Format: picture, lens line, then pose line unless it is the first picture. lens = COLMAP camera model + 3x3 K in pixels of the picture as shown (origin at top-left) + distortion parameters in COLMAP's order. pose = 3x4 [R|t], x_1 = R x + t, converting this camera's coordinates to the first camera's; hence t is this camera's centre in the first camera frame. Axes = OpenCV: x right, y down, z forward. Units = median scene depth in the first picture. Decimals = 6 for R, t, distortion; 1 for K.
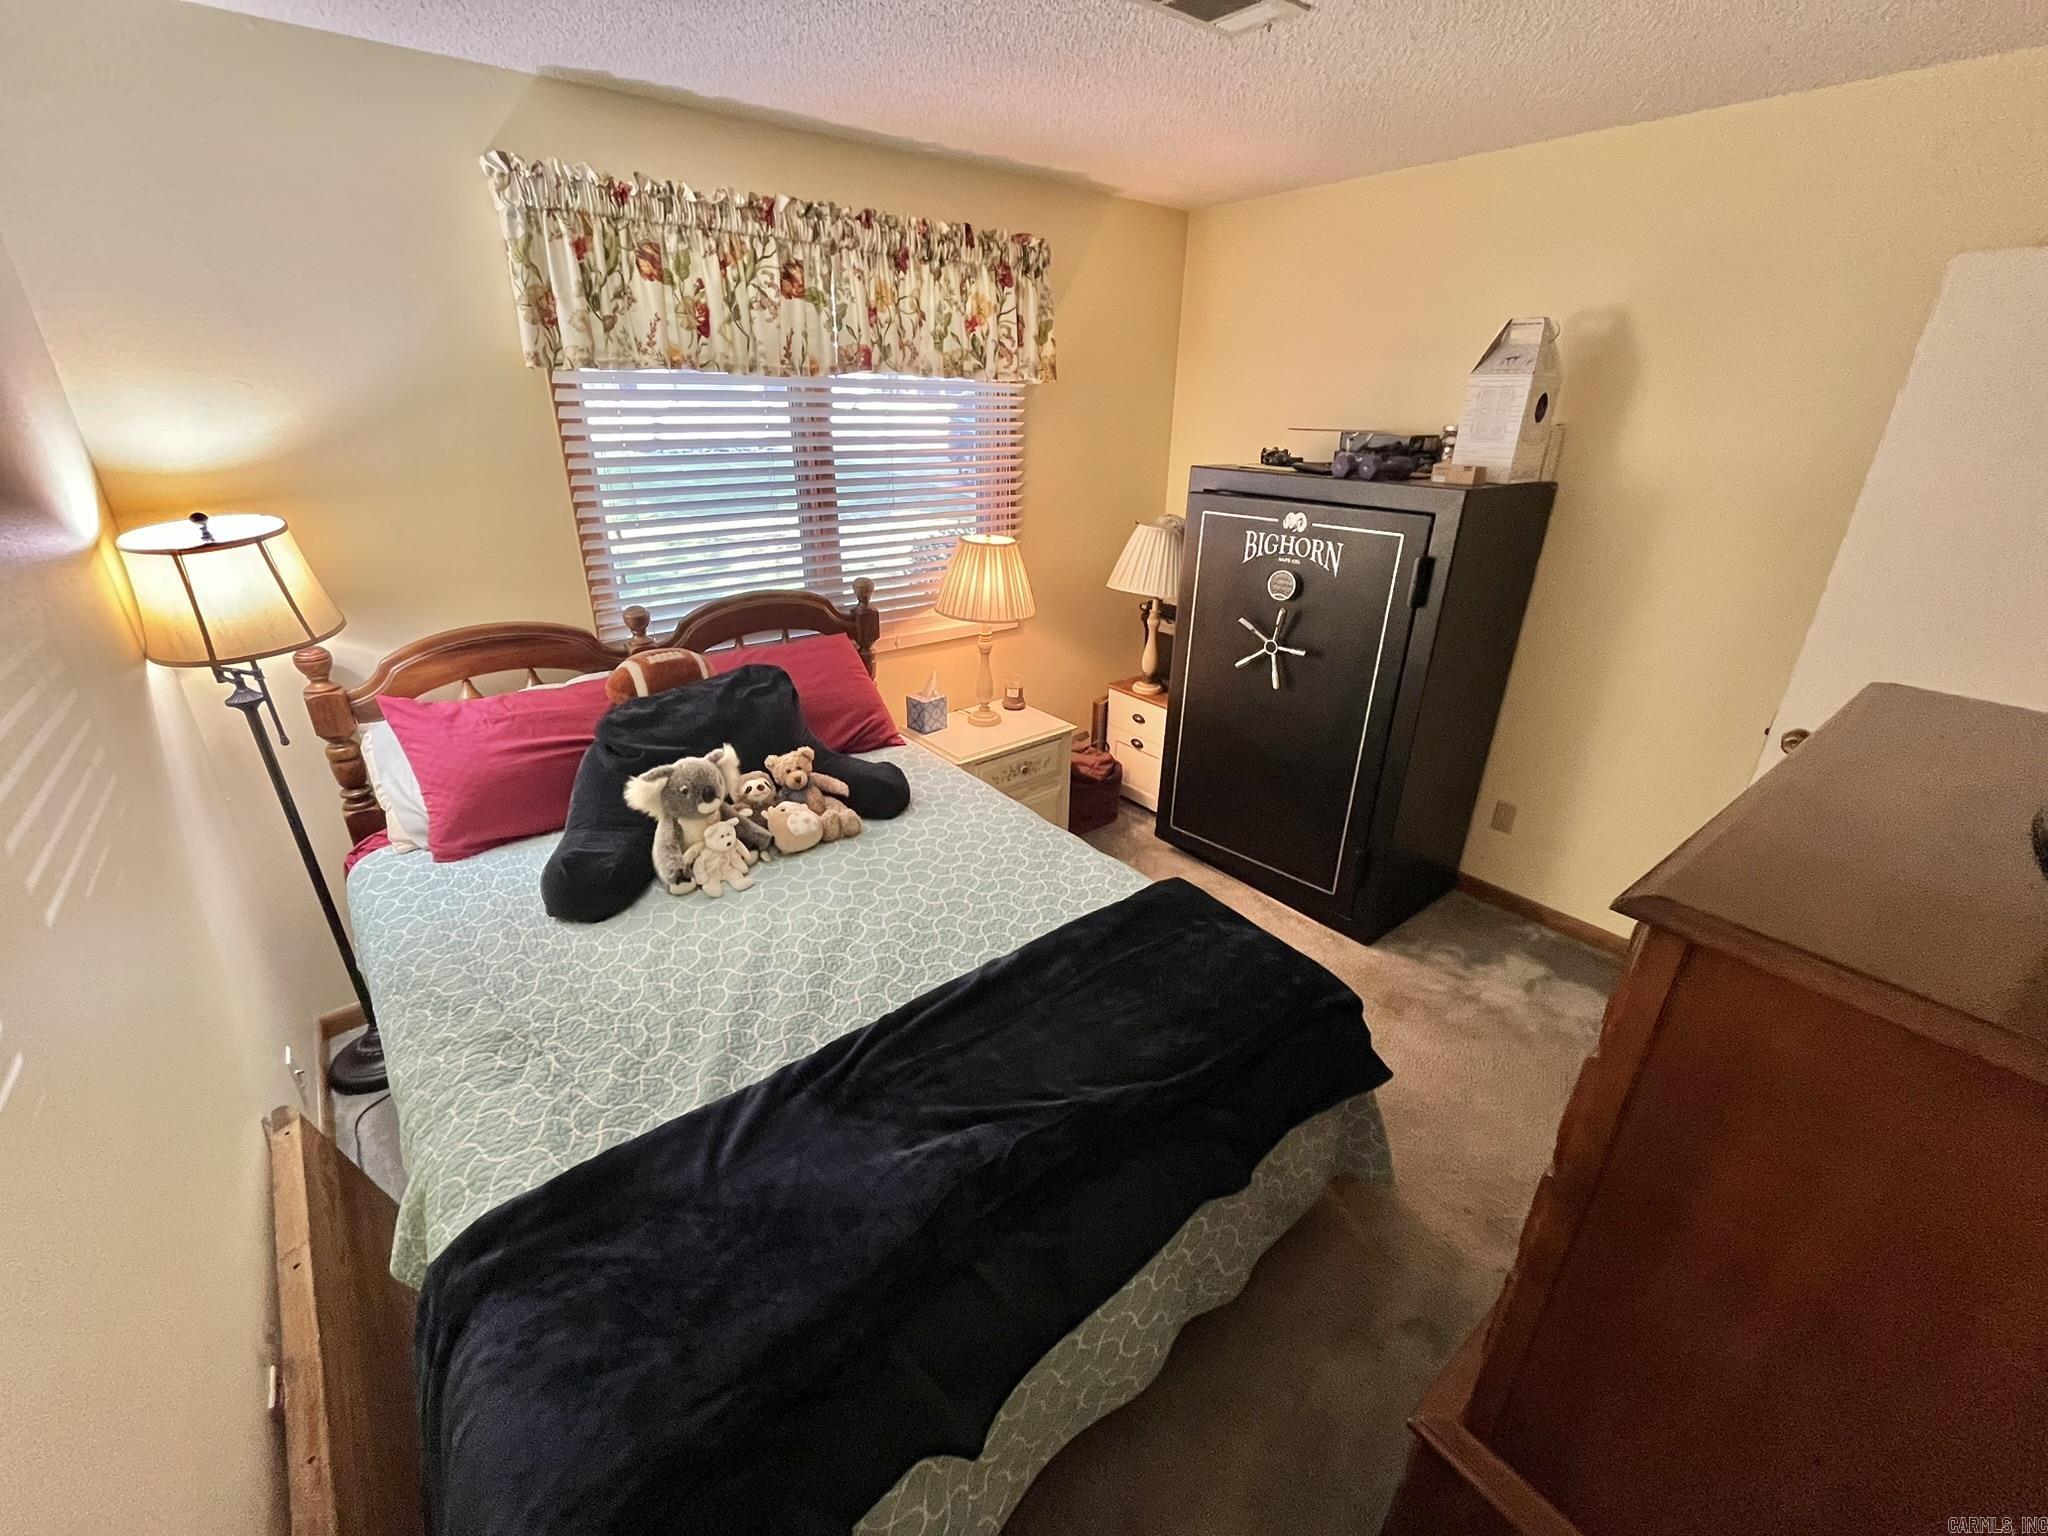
lens RADIAL K [[836.7, 0, 1020.7], [0, 836.7, 754.5], [0, 0, 1]] dist [-0.002003, -0.000427]
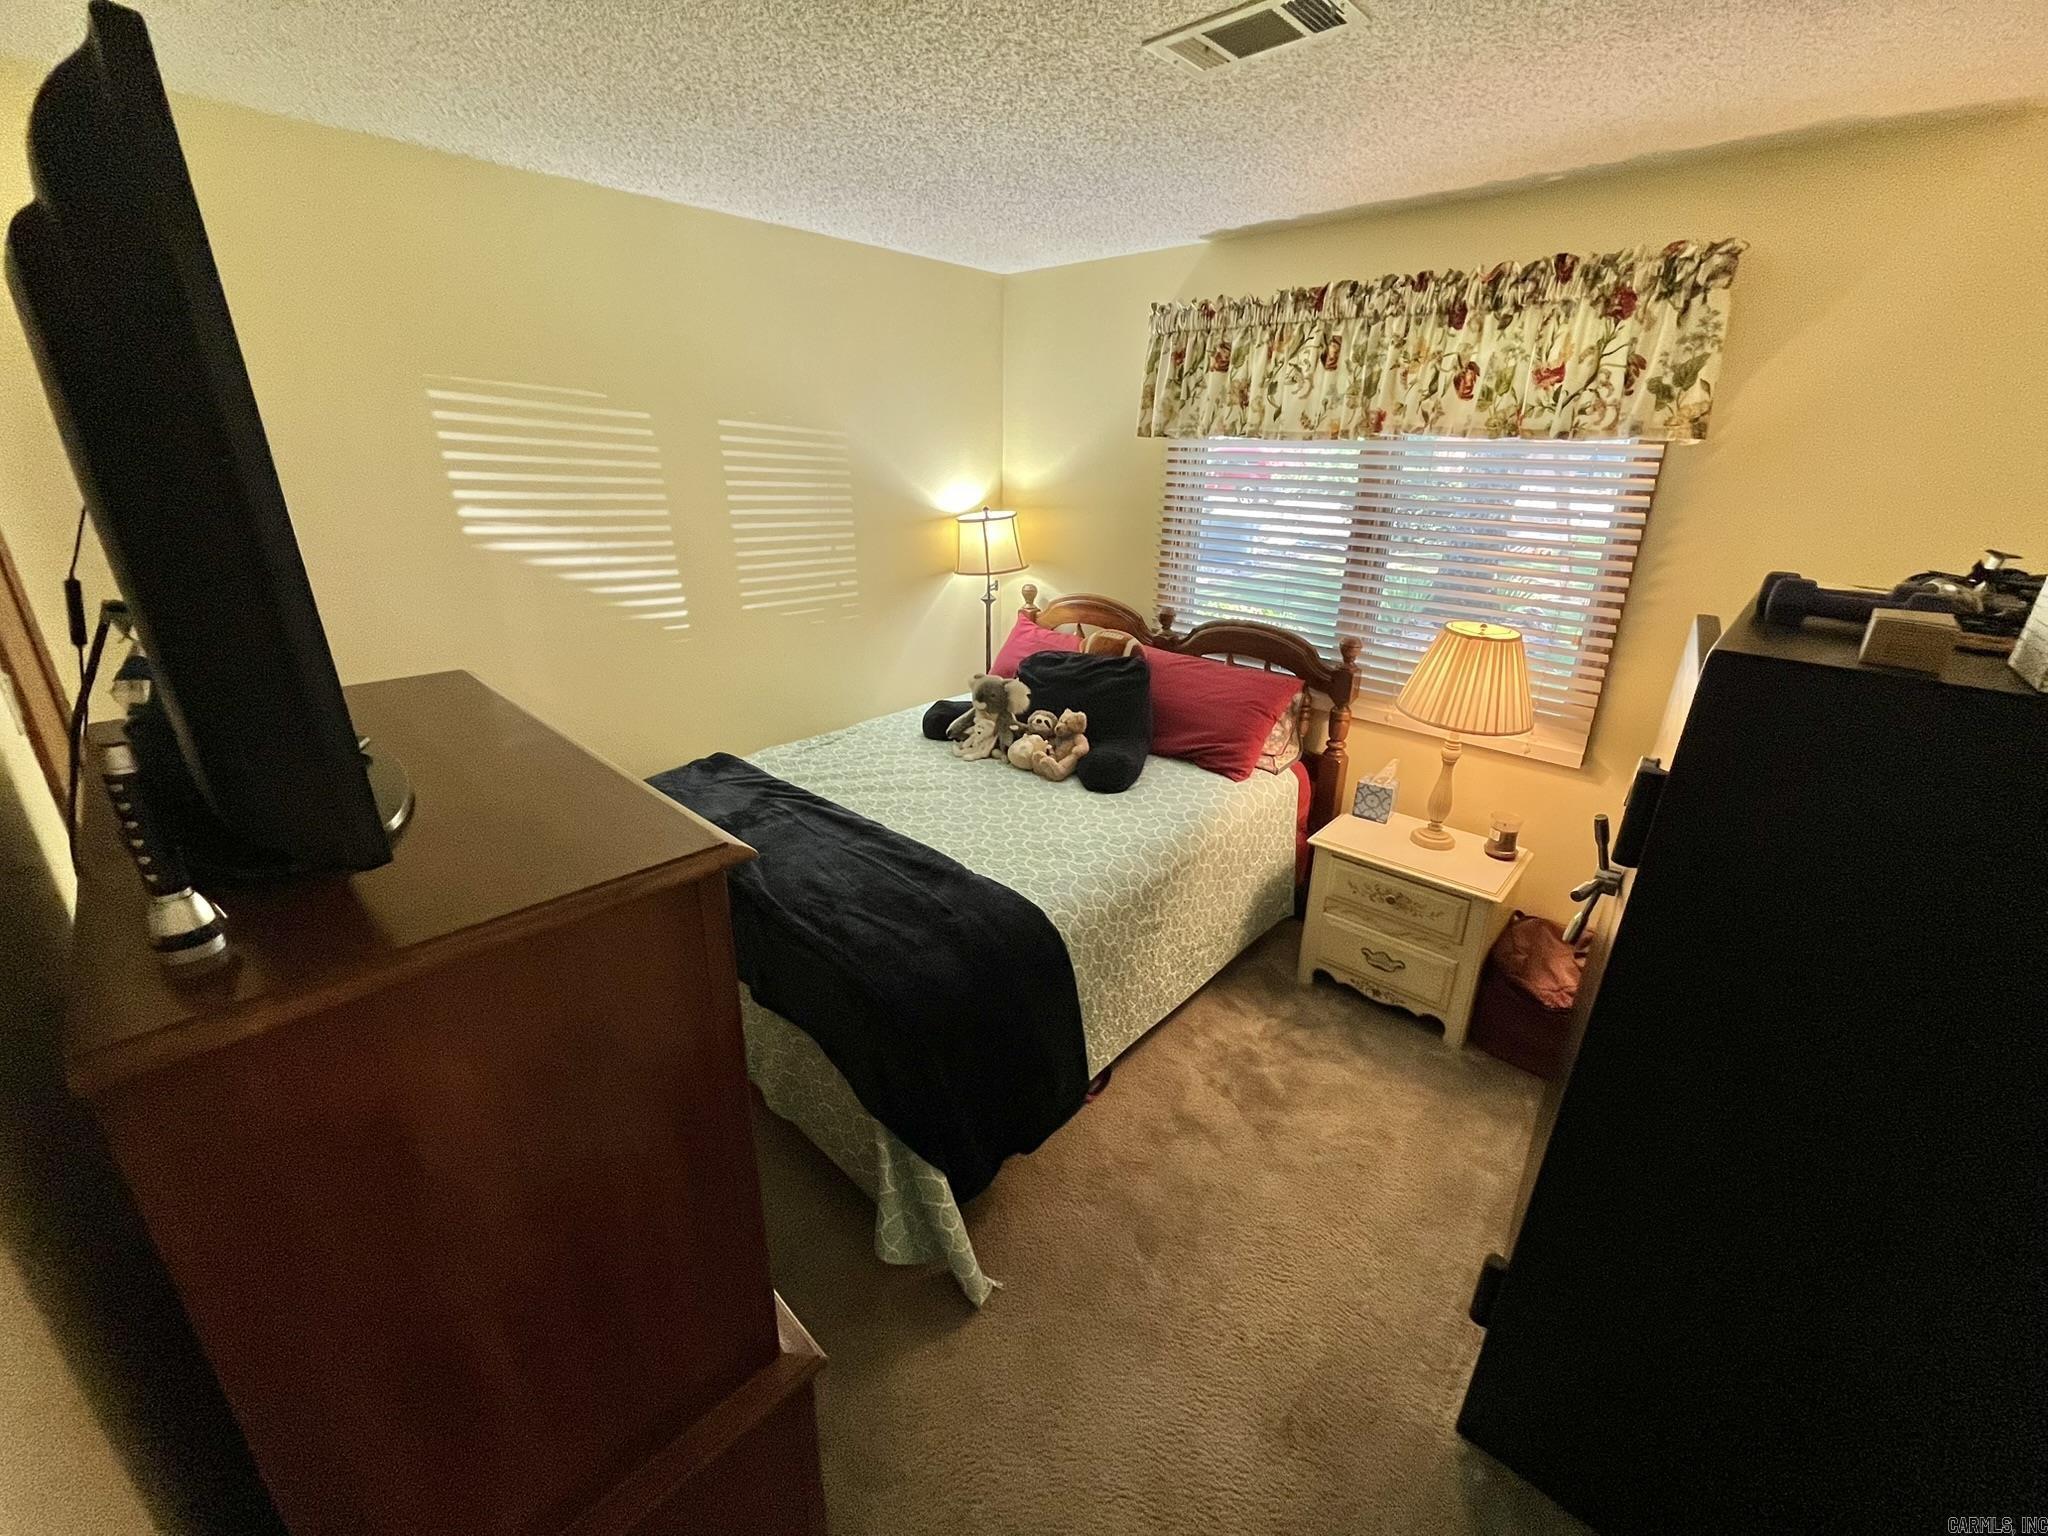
lens RADIAL K [[836.7, 0, 1020.7], [0, 836.7, 754.5], [0, 0, 1]] dist [-0.002003, -0.000427]
pose [[0.139349, 0.330341, -0.933518, 0.824865], [-0.405173, 0.879212, 0.250643, -0.203538], [0.903558, 0.343310, 0.256363, 0.501586]]
